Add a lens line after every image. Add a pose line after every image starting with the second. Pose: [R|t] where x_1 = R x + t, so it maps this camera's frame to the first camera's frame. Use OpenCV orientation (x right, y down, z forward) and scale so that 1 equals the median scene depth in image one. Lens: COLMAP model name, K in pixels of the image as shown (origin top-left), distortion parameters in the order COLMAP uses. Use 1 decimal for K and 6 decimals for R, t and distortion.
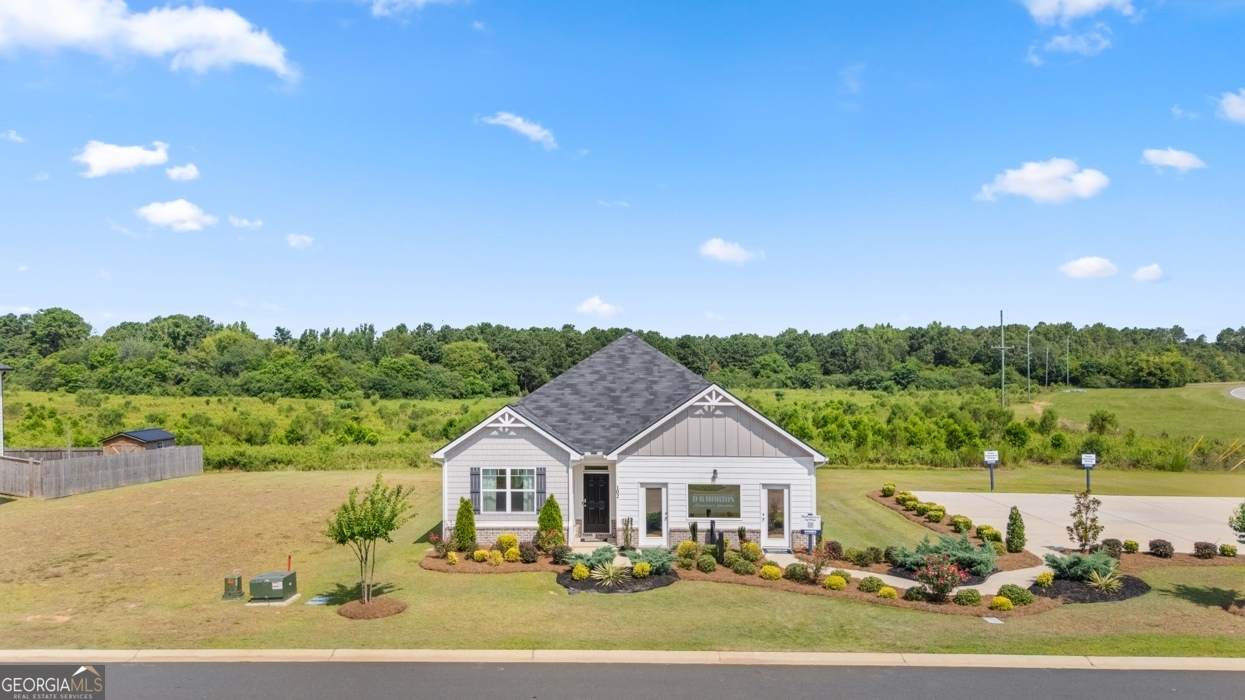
lens RADIAL K [[932.6, 0, 618.4], [0, 932.6, 366.1], [0, 0, 1]] dist [0.060591, -0.047113]
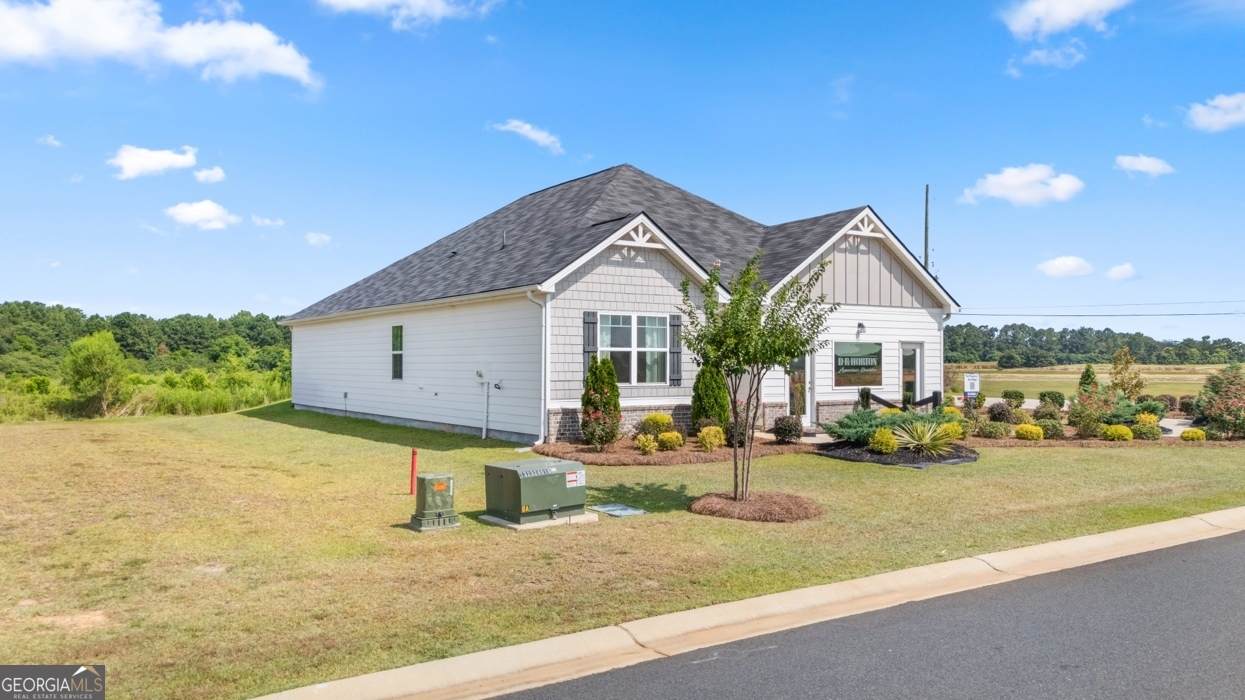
lens RADIAL K [[915.6, 0, 622.5], [0, 915.6, 350.0], [0, 0, 1]] dist [0.050963, -0.004900]
pose [[0.819975, 0.004637, 0.572381, -0.478509], [0.002165, 0.999935, -0.011202, 0.140363], [-0.572395, 0.010424, 0.819912, 0.497740]]
